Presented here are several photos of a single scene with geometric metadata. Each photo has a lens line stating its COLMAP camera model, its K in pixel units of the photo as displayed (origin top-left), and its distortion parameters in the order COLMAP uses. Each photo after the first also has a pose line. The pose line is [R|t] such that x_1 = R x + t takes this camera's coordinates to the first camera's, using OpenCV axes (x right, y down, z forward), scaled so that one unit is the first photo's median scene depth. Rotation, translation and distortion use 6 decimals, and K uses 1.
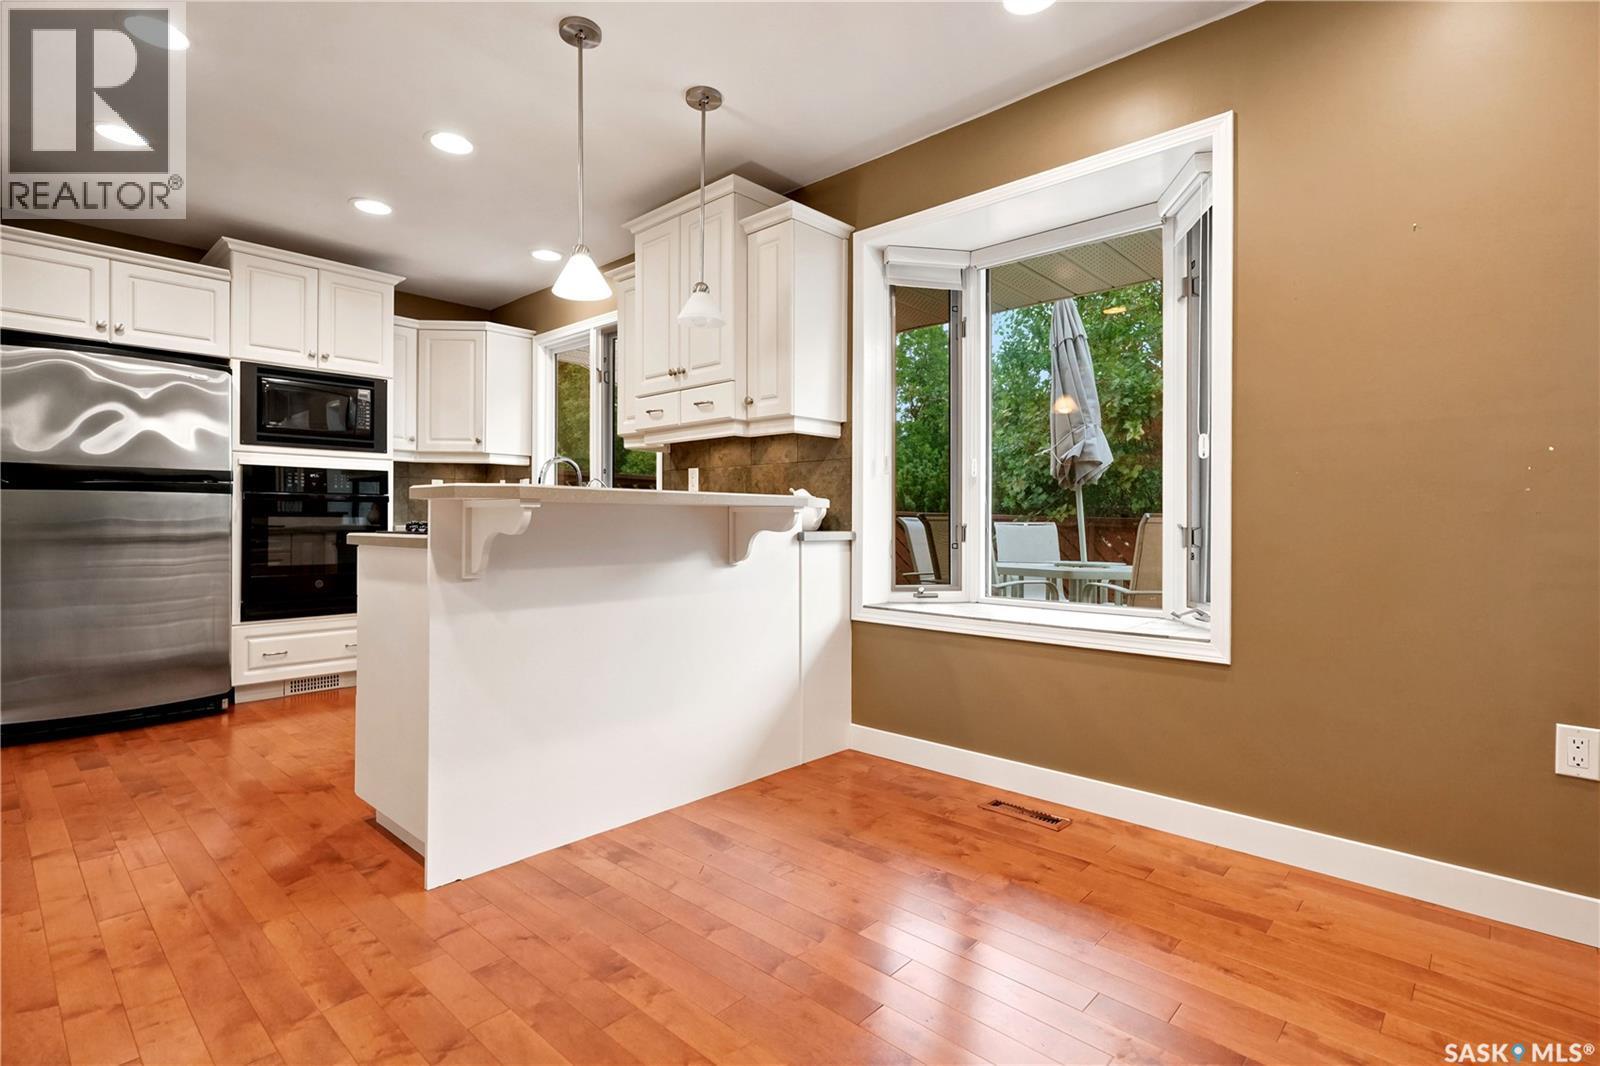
lens RADIAL K [[762.5, 0, 799.7], [0, 762.5, 518.6], [0, 0, 1]] dist [0.005178, 0.001207]
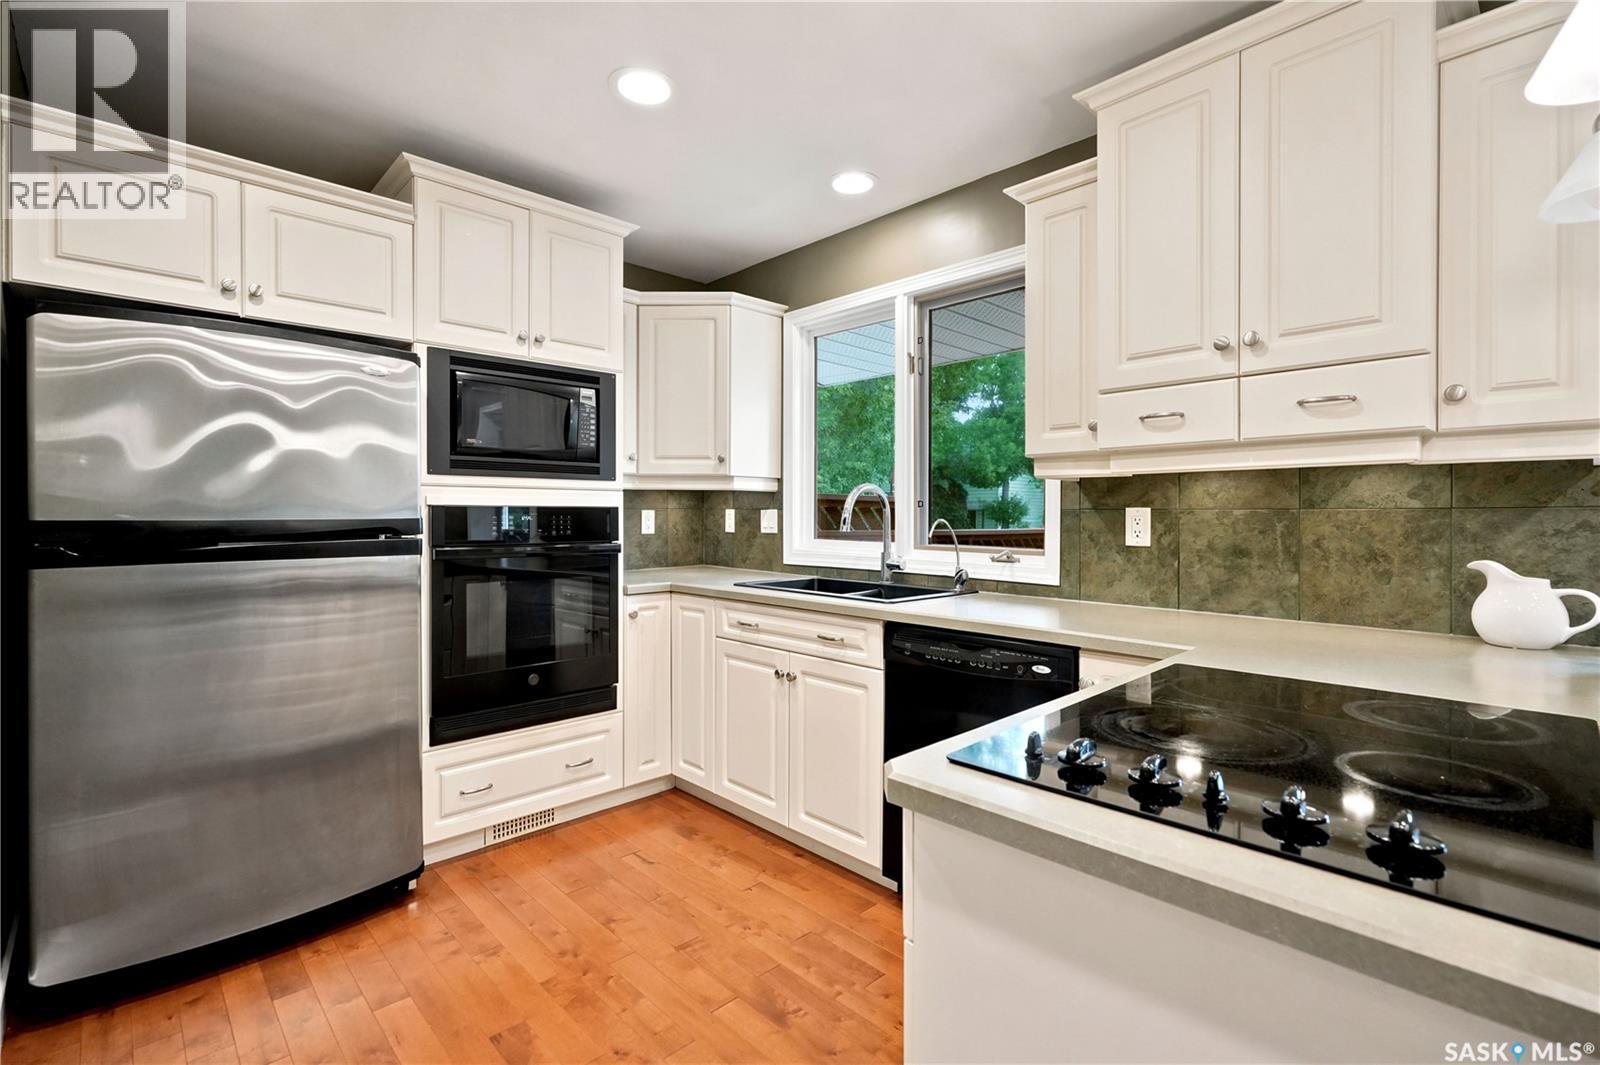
lens RADIAL K [[729.2, 0, 800.1], [0, 729.2, 519.4], [0, 0, 1]] dist [0.000209, 0.000623]
pose [[0.997721, -0.002270, -0.067440, -0.436208], [0.002746, 0.999972, 0.006967, -0.072695], [0.067423, -0.007136, 0.997699, 0.469408]]
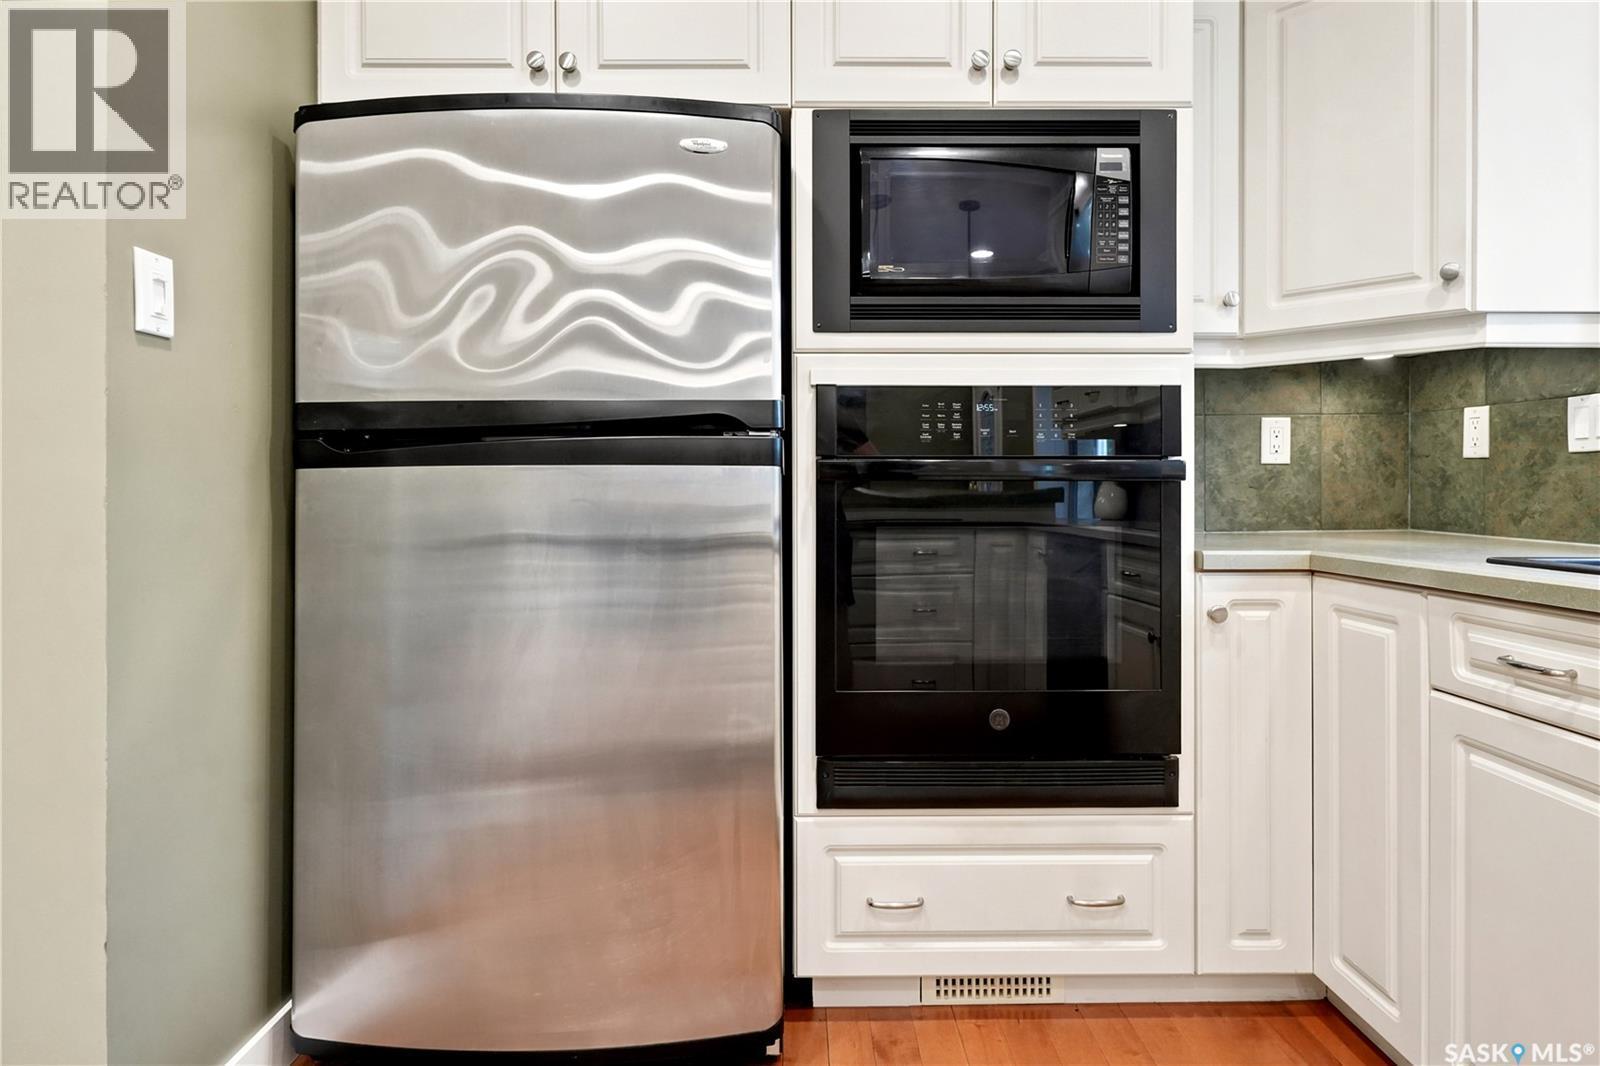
lens RADIAL K [[879.3, 0, 796.6], [0, 879.3, 492.3], [0, 0, 1]] dist [-0.000772, 0.000000]
pose [[0.679942, -0.003658, -0.733257, -0.492588], [0.005312, 0.999986, -0.000063, -0.022626], [0.733247, -0.003853, 0.679952, 0.818444]]
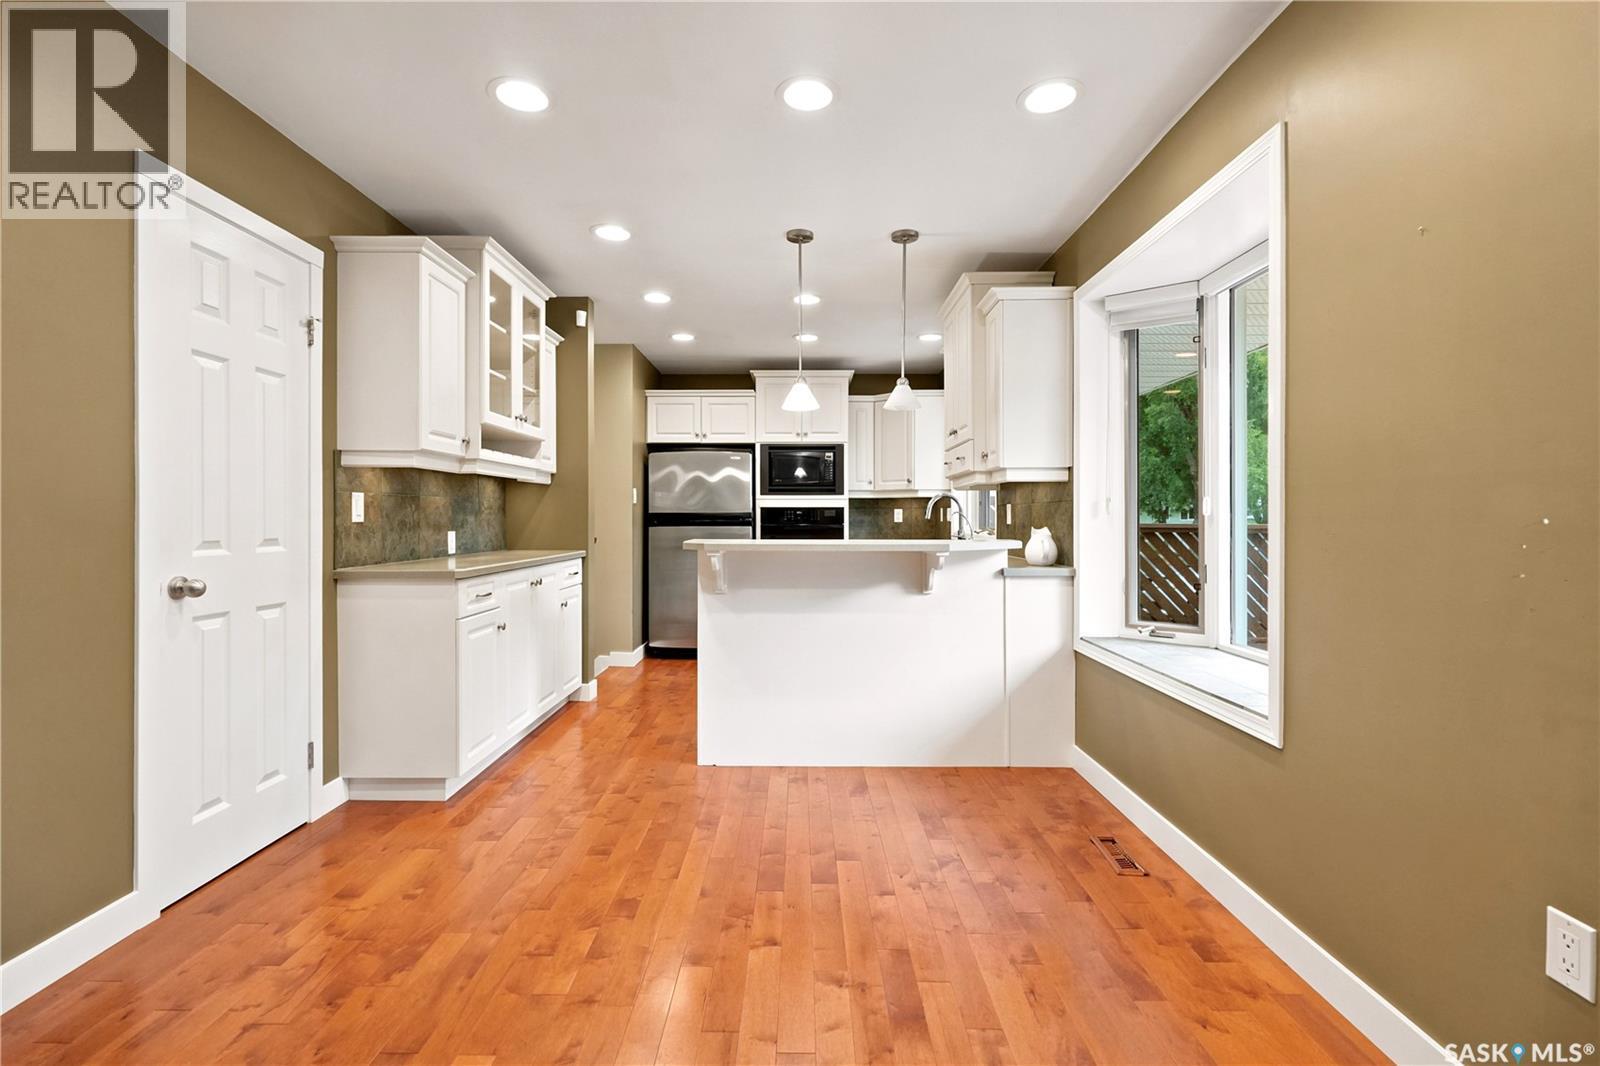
lens RADIAL K [[729.2, 0, 800.1], [0, 729.2, 519.9], [0, 0, 1]] dist [0.000209, 0.000623]
pose [[0.675836, -0.003068, -0.737045, 0.550090], [0.005276, 0.999986, 0.000675, -0.052319], [0.737033, -0.004345, 0.675843, 0.012960]]
